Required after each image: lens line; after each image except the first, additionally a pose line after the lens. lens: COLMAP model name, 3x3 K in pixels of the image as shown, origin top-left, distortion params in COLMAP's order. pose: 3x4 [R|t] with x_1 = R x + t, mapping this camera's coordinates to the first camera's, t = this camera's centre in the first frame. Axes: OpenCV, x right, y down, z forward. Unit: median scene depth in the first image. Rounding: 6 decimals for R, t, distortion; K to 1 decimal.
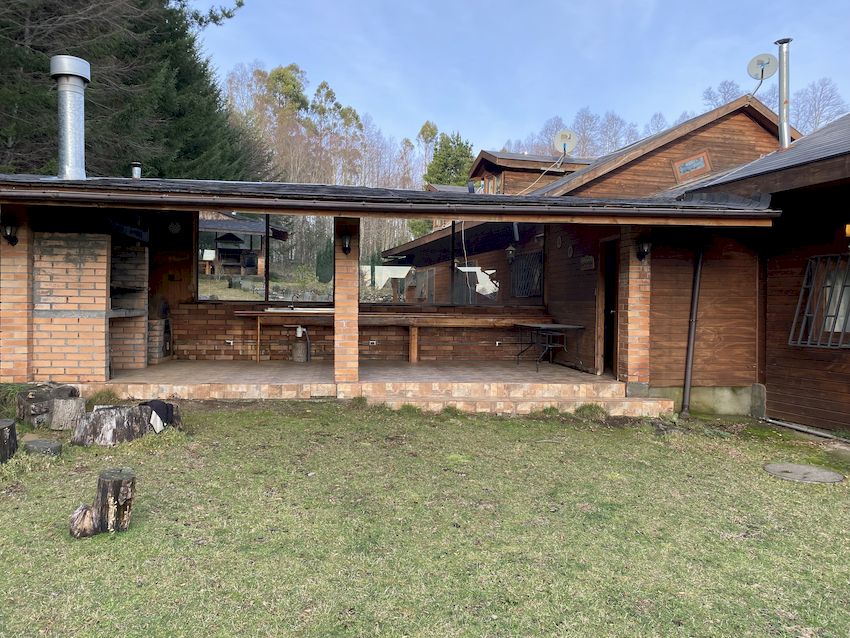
lens RADIAL K [[638.5, 0, 439.4], [0, 638.5, 319.9], [0, 0, 1]] dist [0.070308, -0.113809]
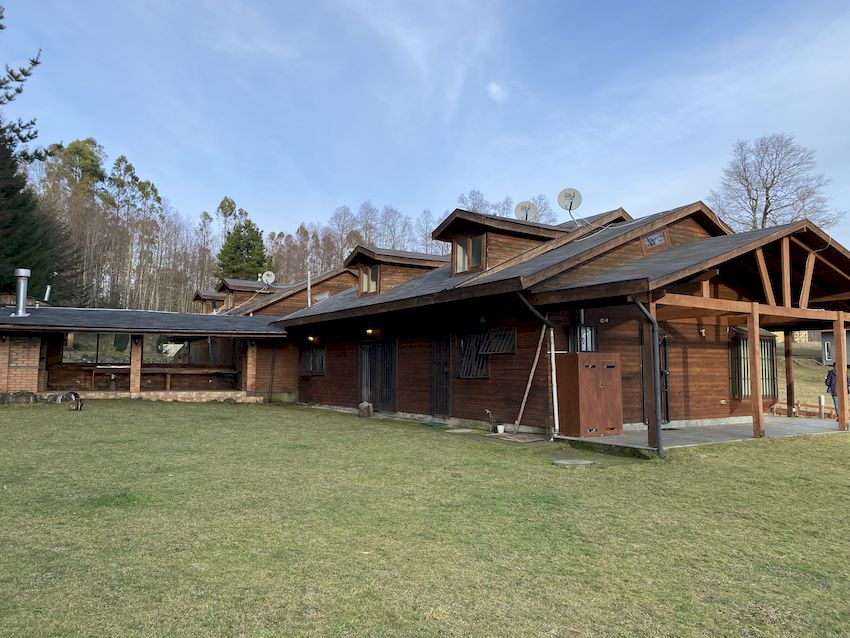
lens RADIAL K [[638.5, 0, 439.4], [0, 638.5, 319.9], [0, 0, 1]] dist [0.070308, -0.113809]
pose [[0.958570, 0.013193, 0.284551, 0.229576], [0.015478, 0.995039, -0.098274, 0.060139], [-0.284436, 0.098606, 0.953611, -1.484179]]
